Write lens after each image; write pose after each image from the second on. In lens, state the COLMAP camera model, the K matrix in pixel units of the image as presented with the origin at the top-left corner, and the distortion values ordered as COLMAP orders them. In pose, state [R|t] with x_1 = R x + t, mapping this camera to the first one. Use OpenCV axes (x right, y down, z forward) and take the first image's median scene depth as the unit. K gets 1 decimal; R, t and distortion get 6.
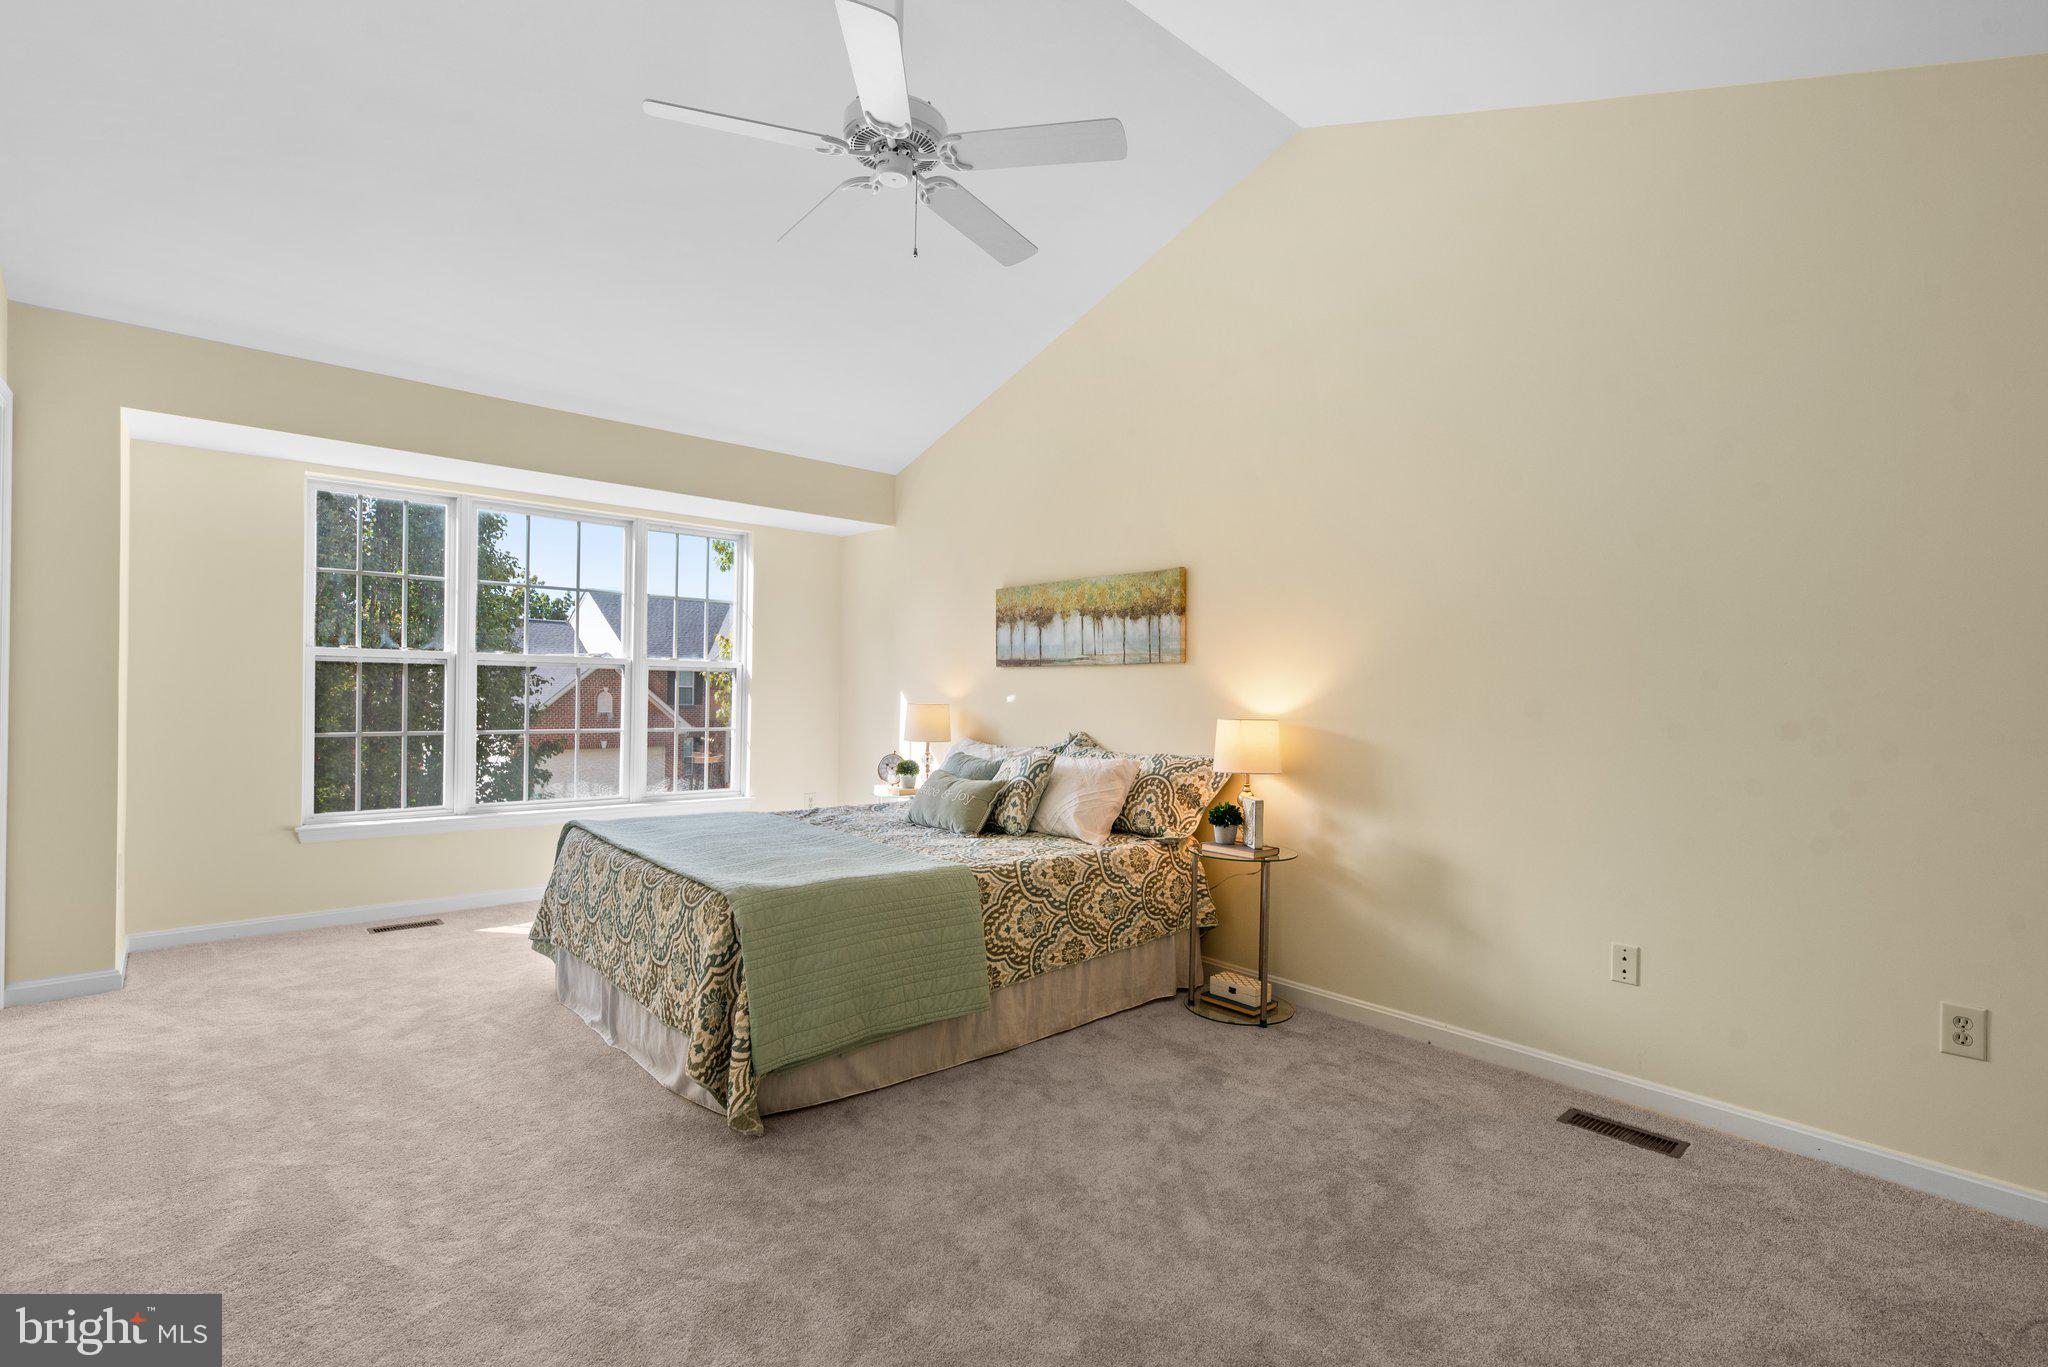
lens RADIAL K [[919.4, 0, 1079.7], [0, 919.4, 697.5], [0, 0, 1]] dist [0.003180, 0.000268]
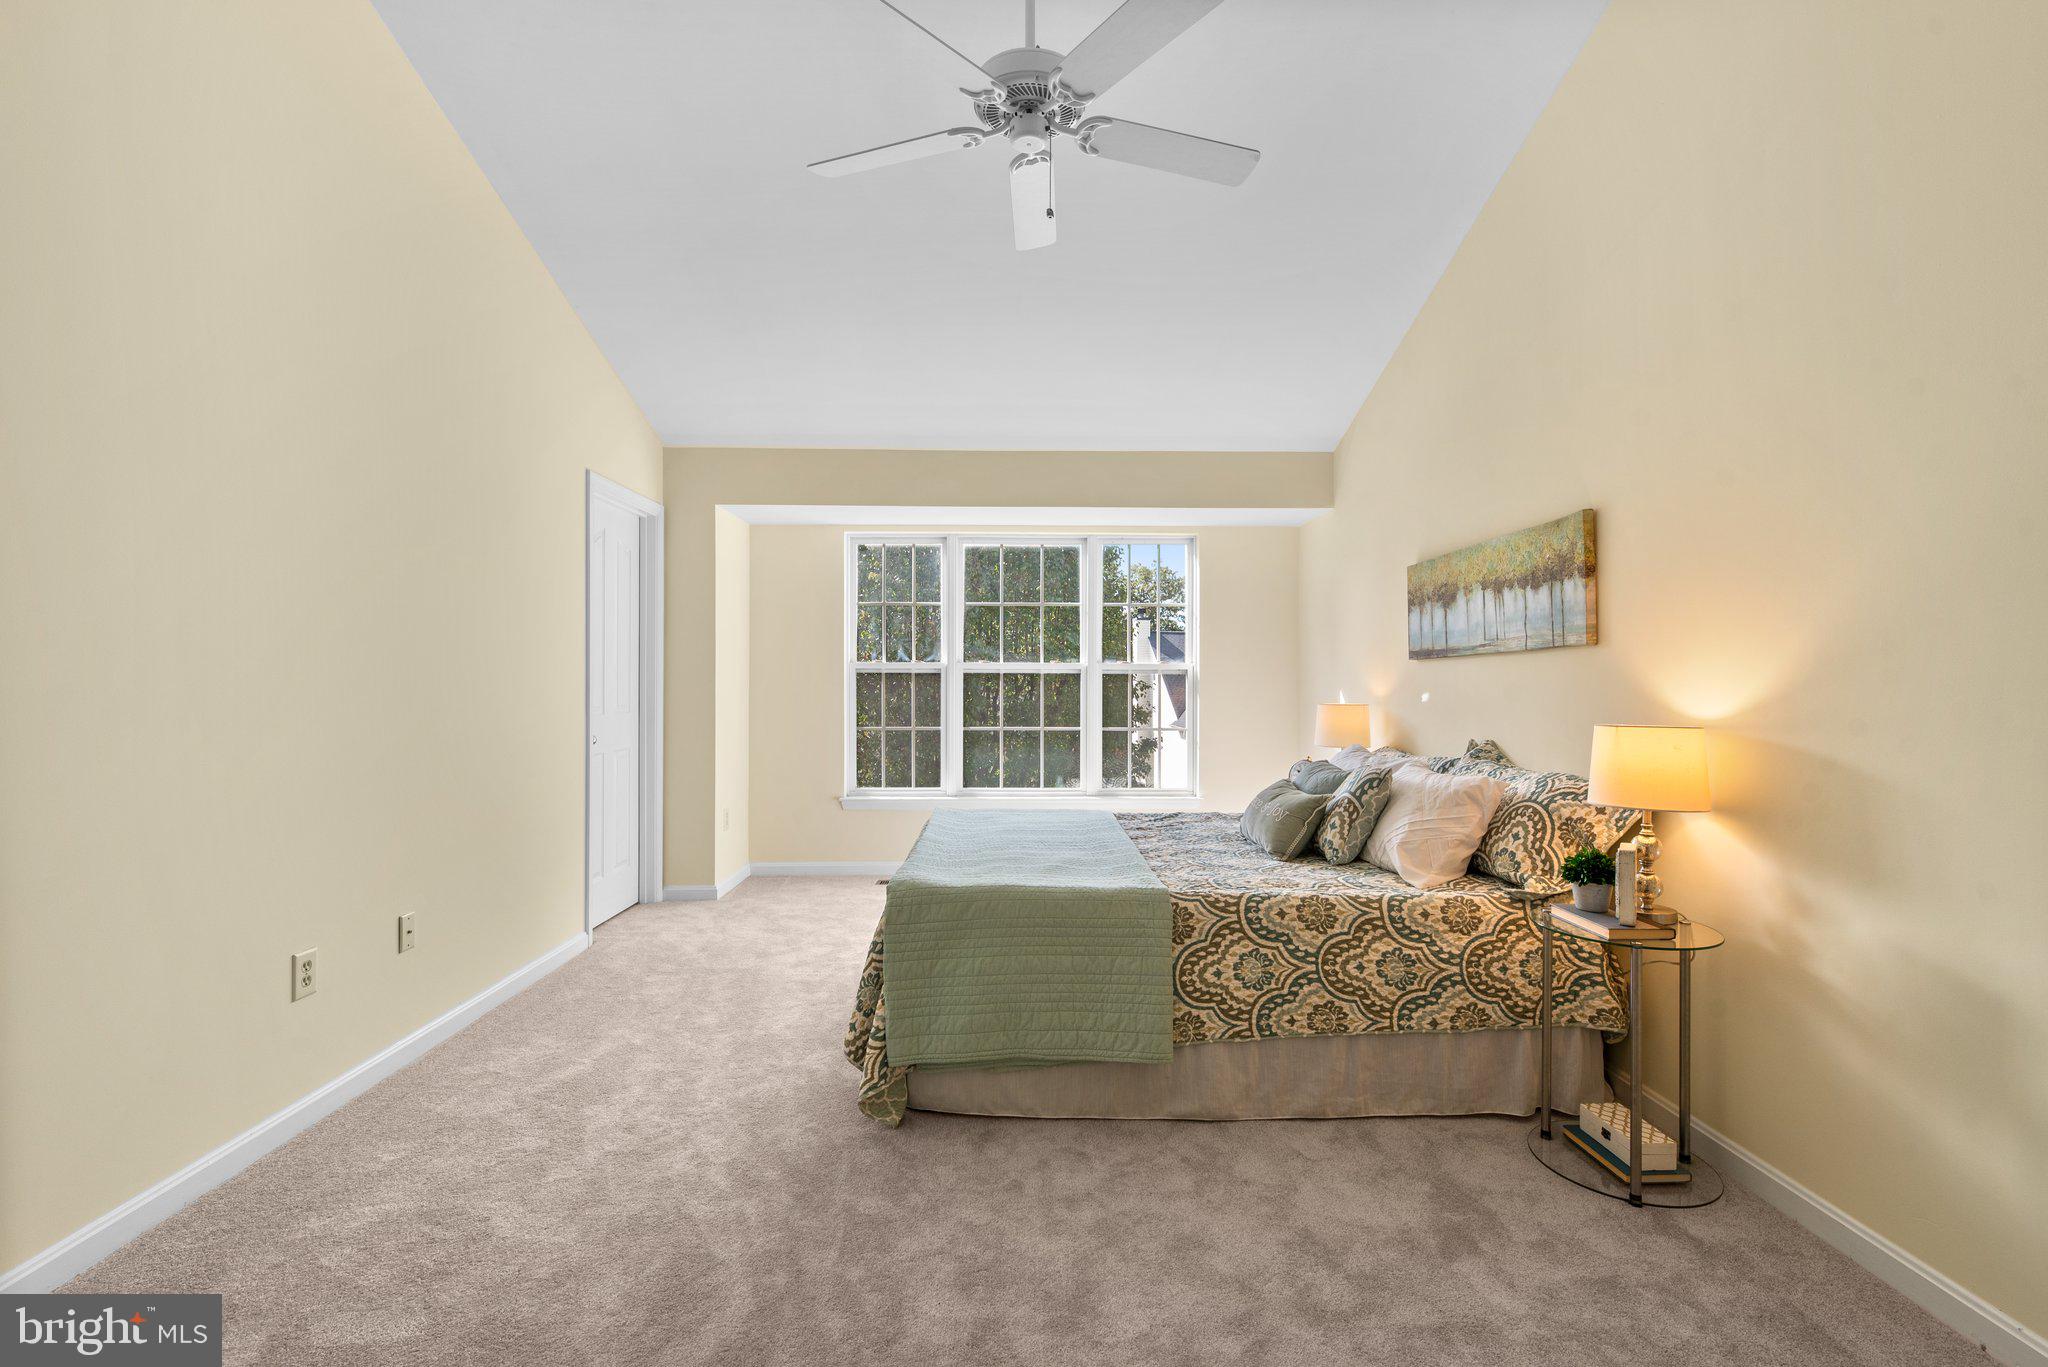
lens RADIAL K [[919.4, 0, 1024.5], [0, 919.4, 683.0], [0, 0, 1]] dist [0.003180, 0.000268]
pose [[0.749649, -0.017607, -0.661602, 0.294966], [0.005405, 0.999776, -0.020482, 0.004352], [0.661814, 0.011778, 0.749576, 0.217967]]
